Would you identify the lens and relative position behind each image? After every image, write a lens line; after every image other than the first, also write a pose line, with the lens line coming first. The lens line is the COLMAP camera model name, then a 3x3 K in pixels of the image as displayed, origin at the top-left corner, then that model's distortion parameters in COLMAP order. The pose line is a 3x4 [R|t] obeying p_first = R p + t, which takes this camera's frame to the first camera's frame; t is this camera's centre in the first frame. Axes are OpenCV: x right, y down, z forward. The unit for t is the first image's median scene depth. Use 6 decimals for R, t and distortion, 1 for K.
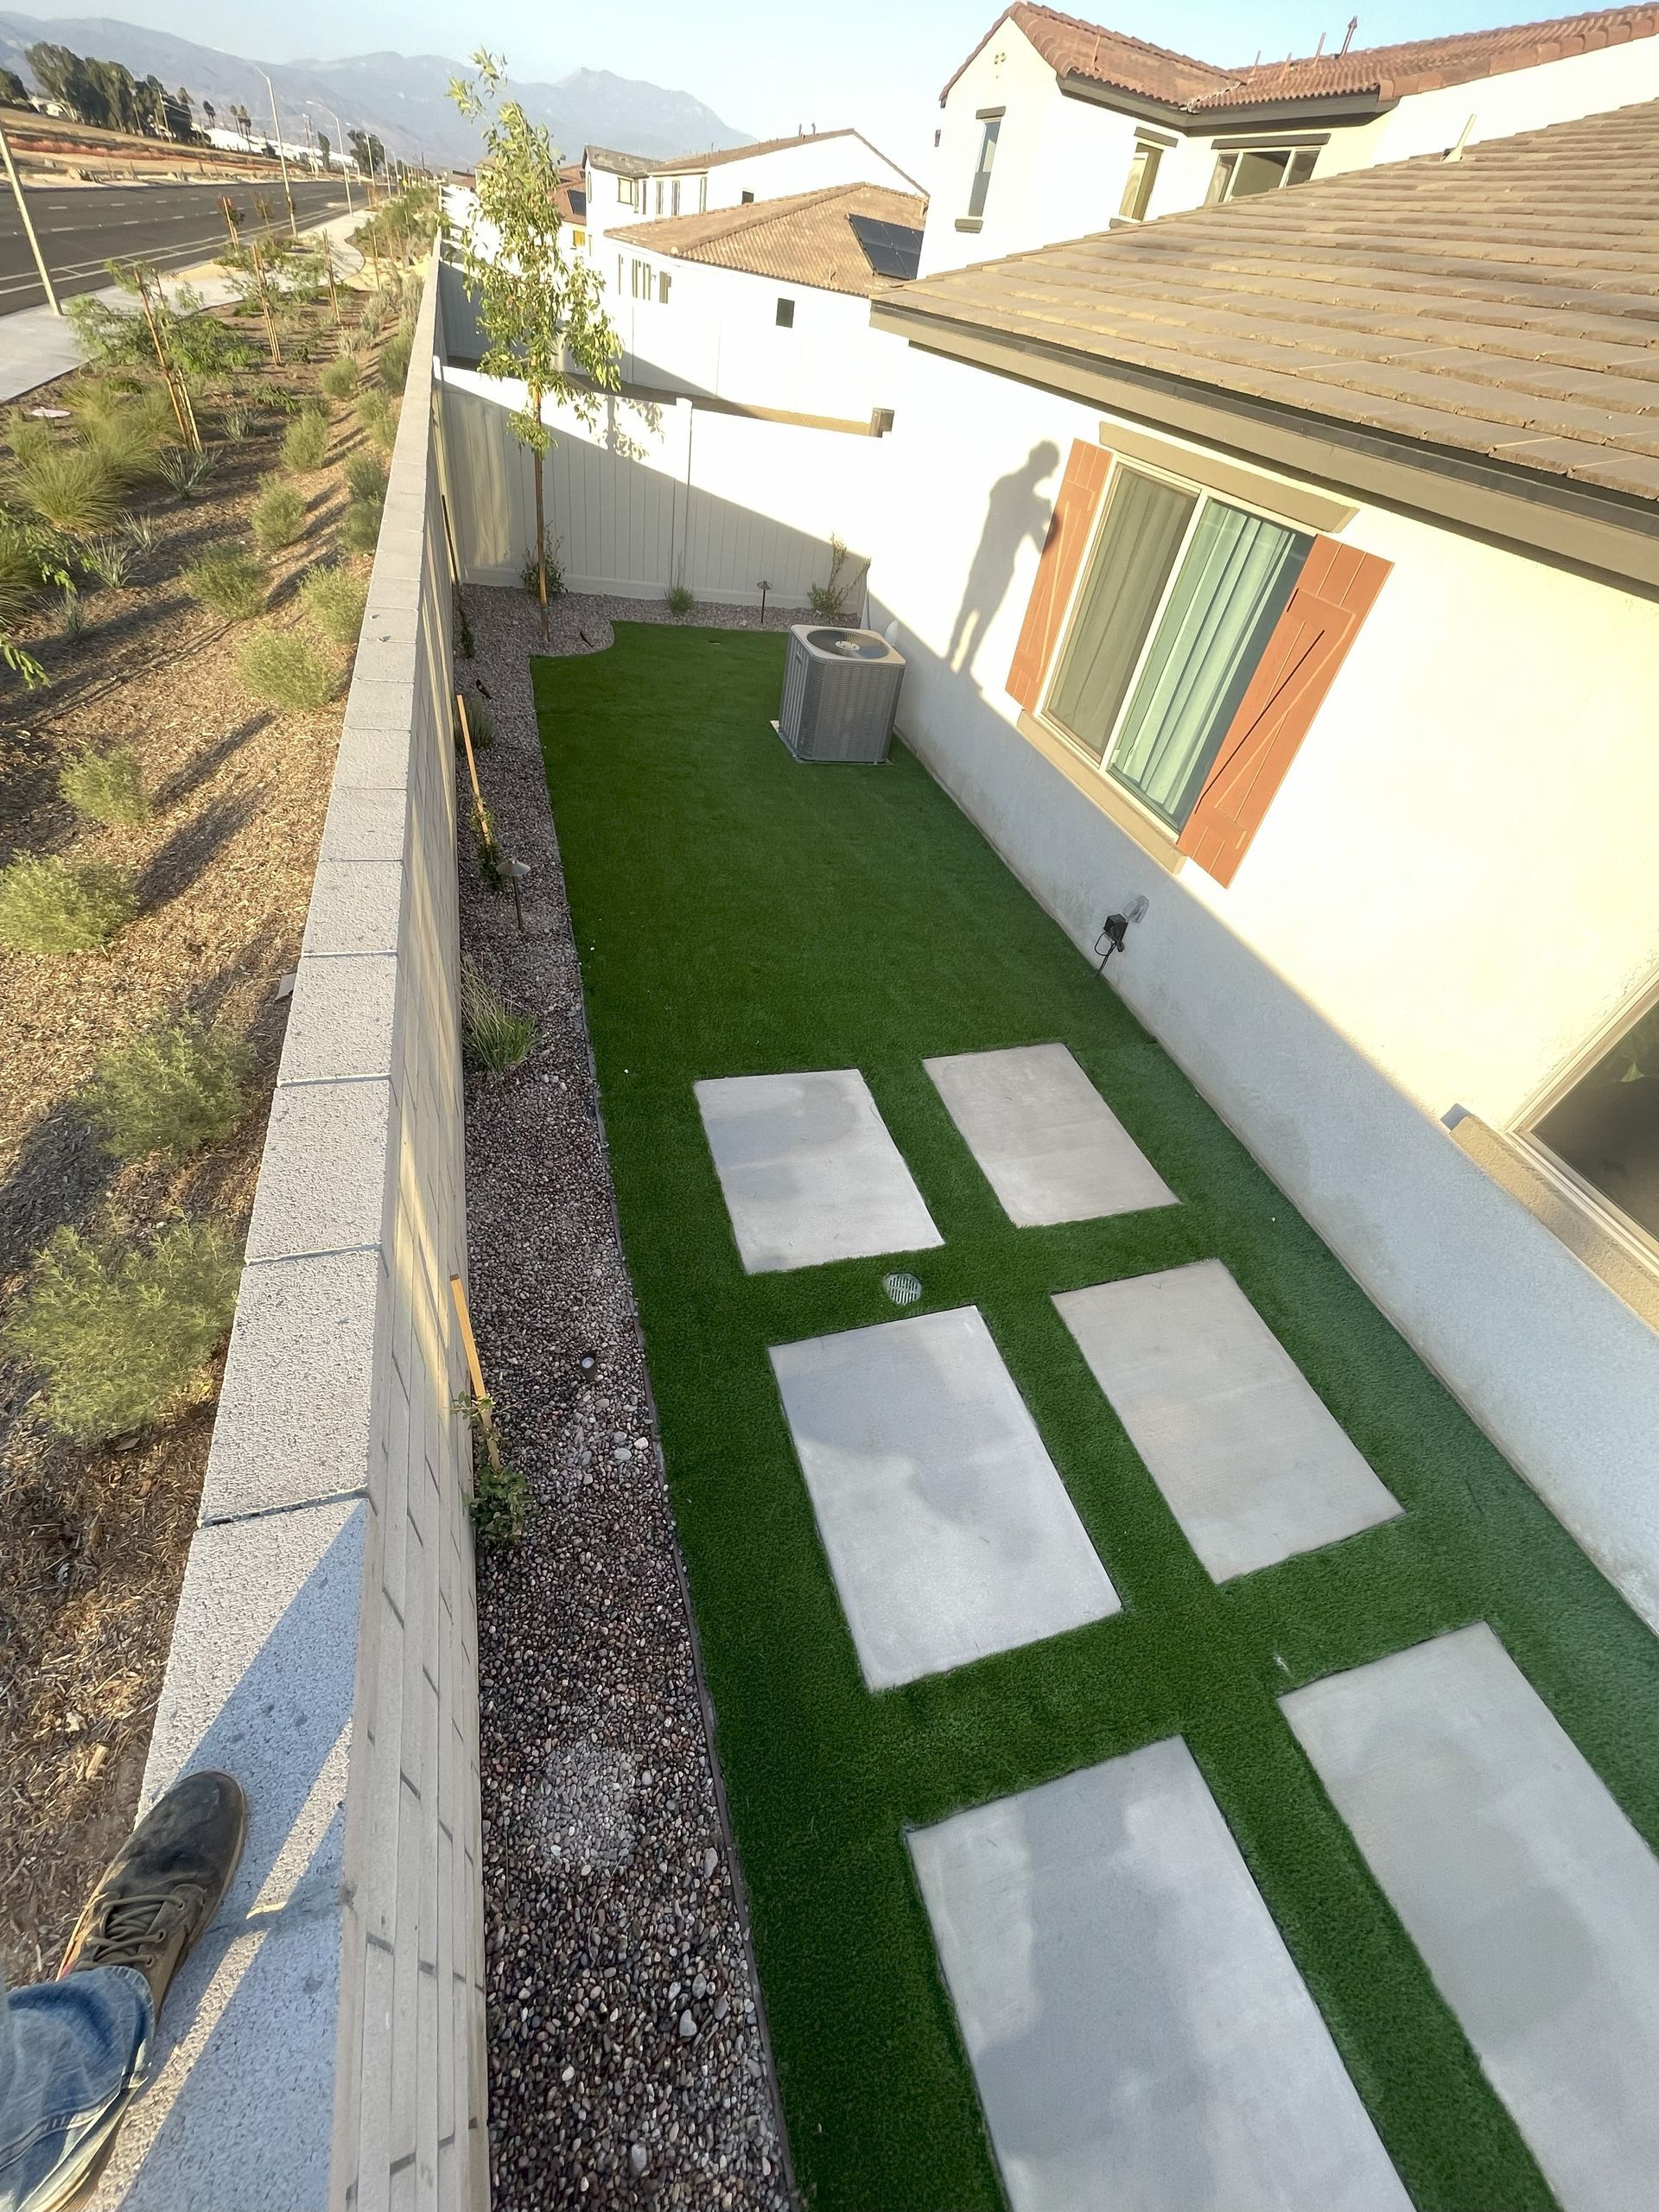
lens RADIAL K [[899.2, 0, 815.5], [0, 899.2, 1105.7], [0, 0, 1]] dist [-0.001609, 0.000988]
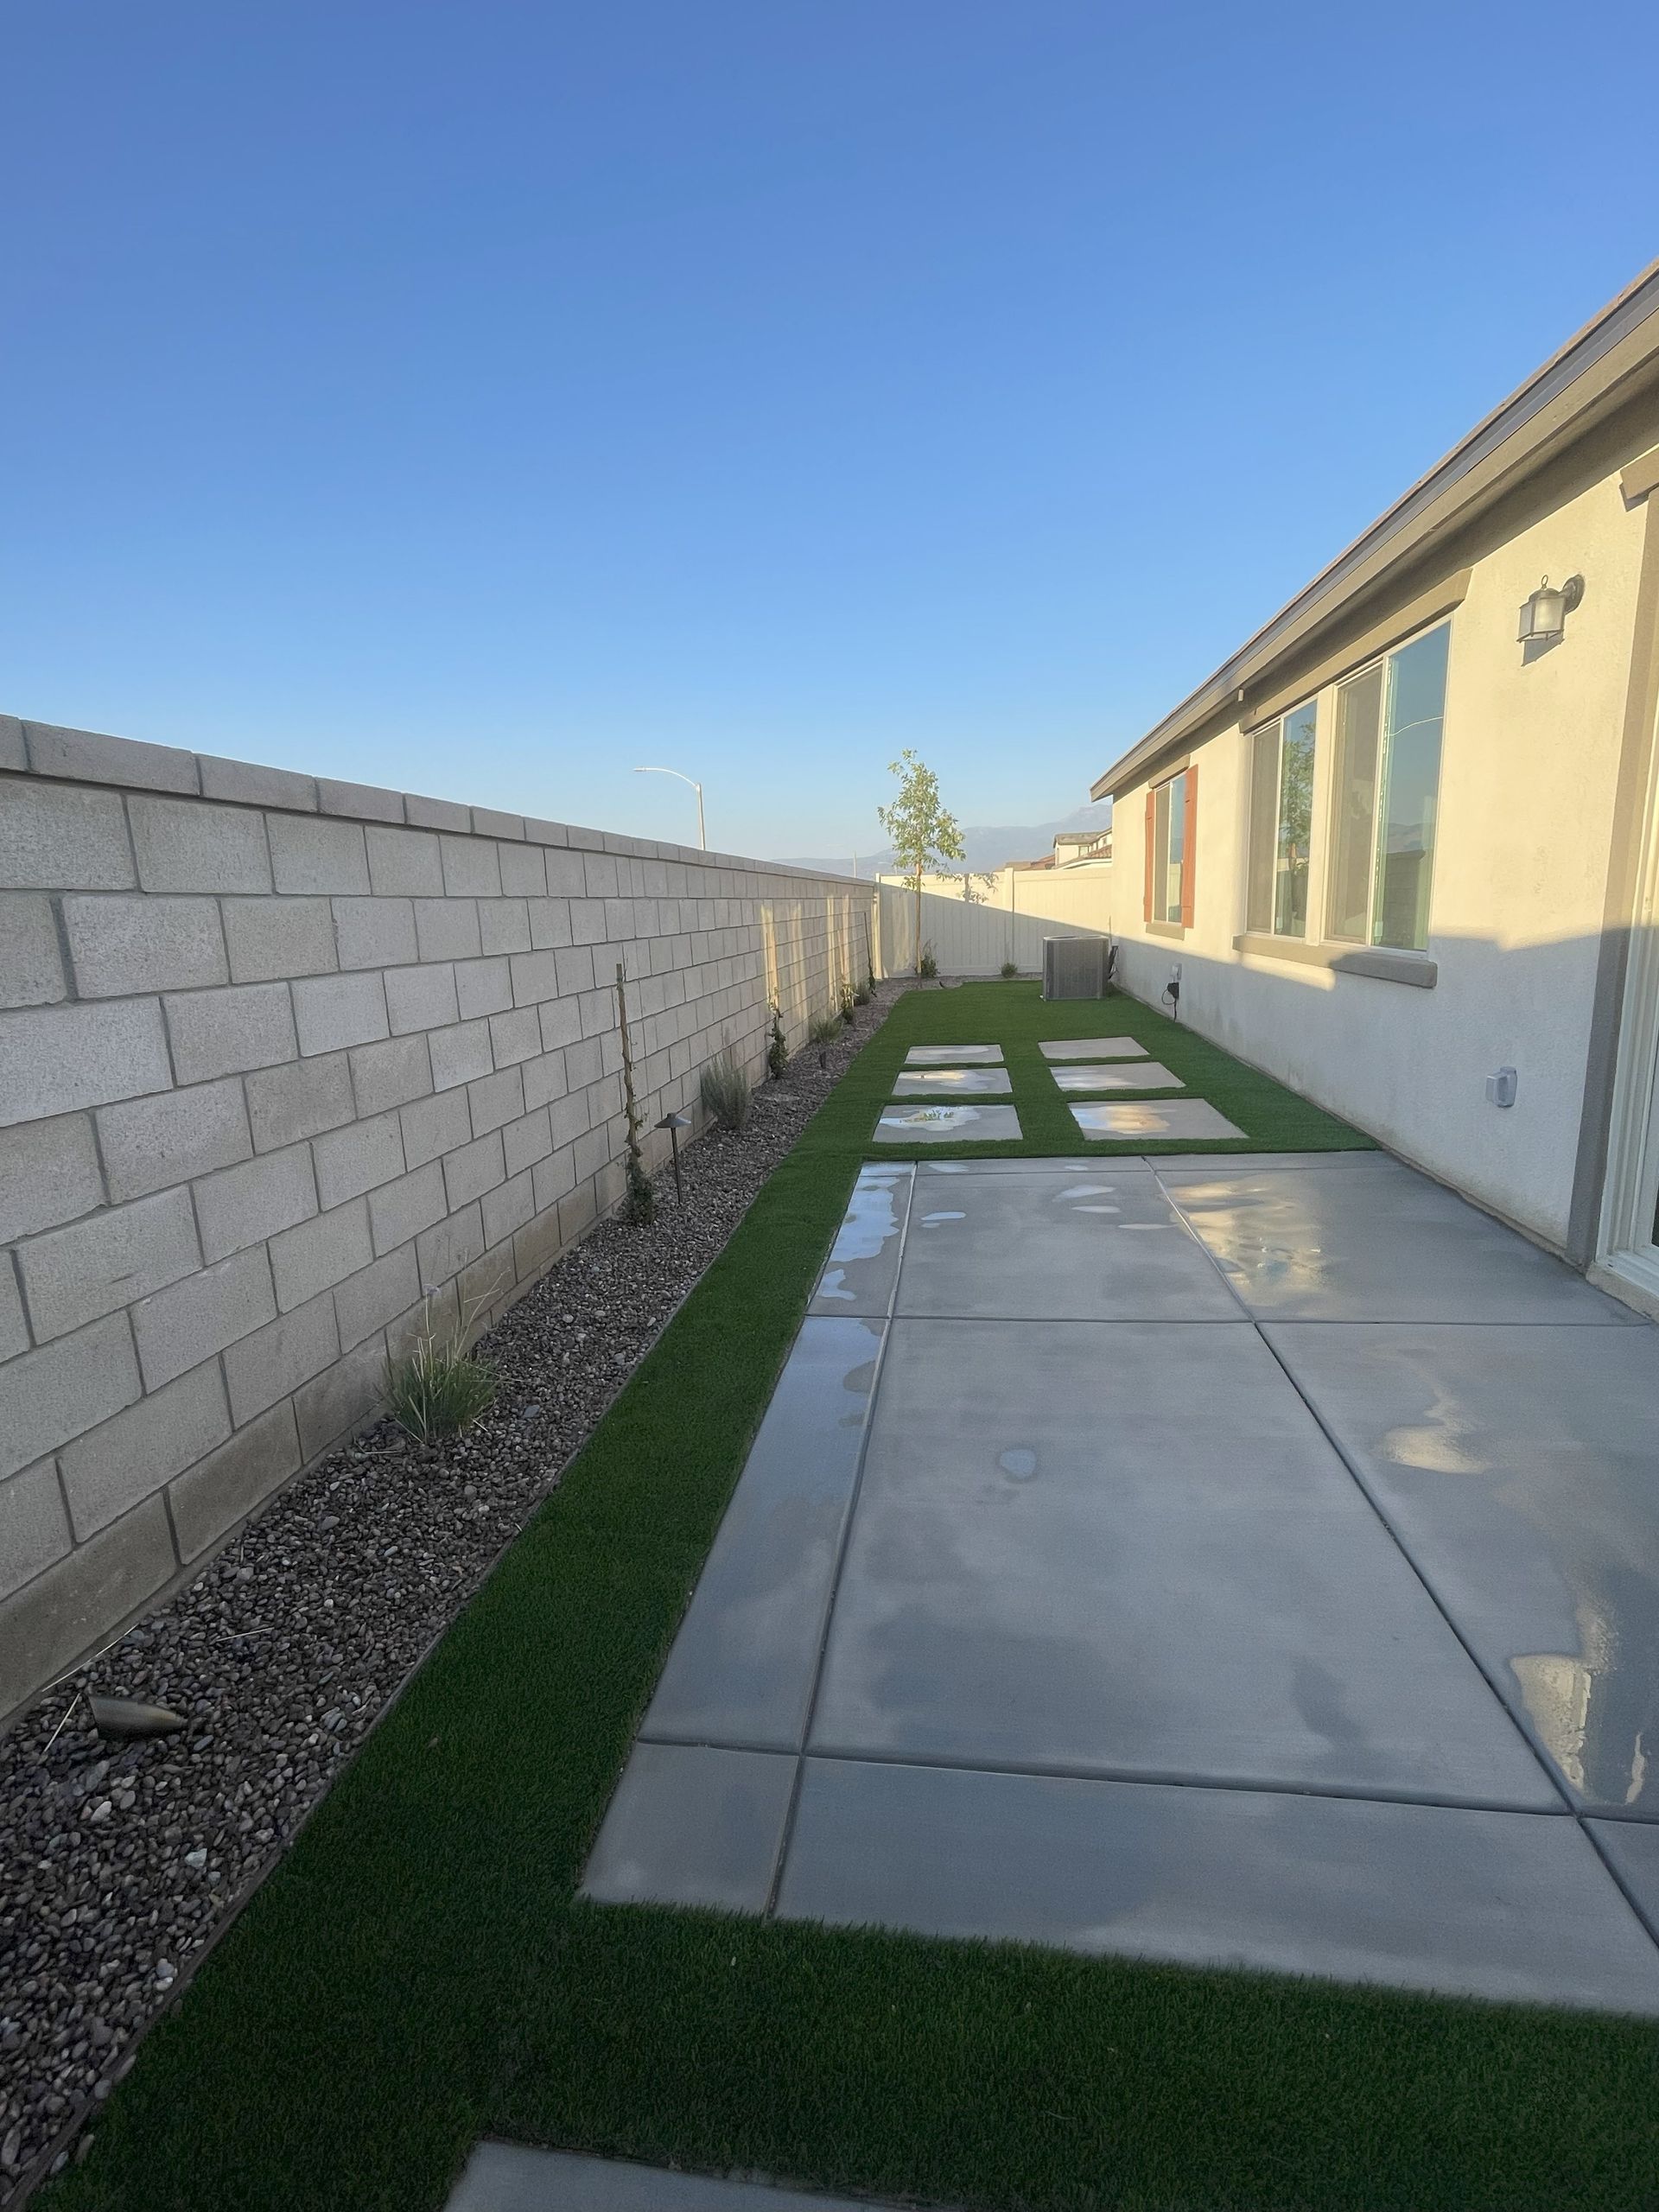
lens RADIAL K [[1012.5, 0, 818.4], [0, 1012.5, 1109.0], [0, 0, 1]] dist [-0.002358, 0.001945]
pose [[0.886107, -0.113726, -0.449311, 0.332141], [-0.151266, 0.845383, -0.512295, 0.624645], [0.438101, 0.521914, 0.731897, -0.335256]]
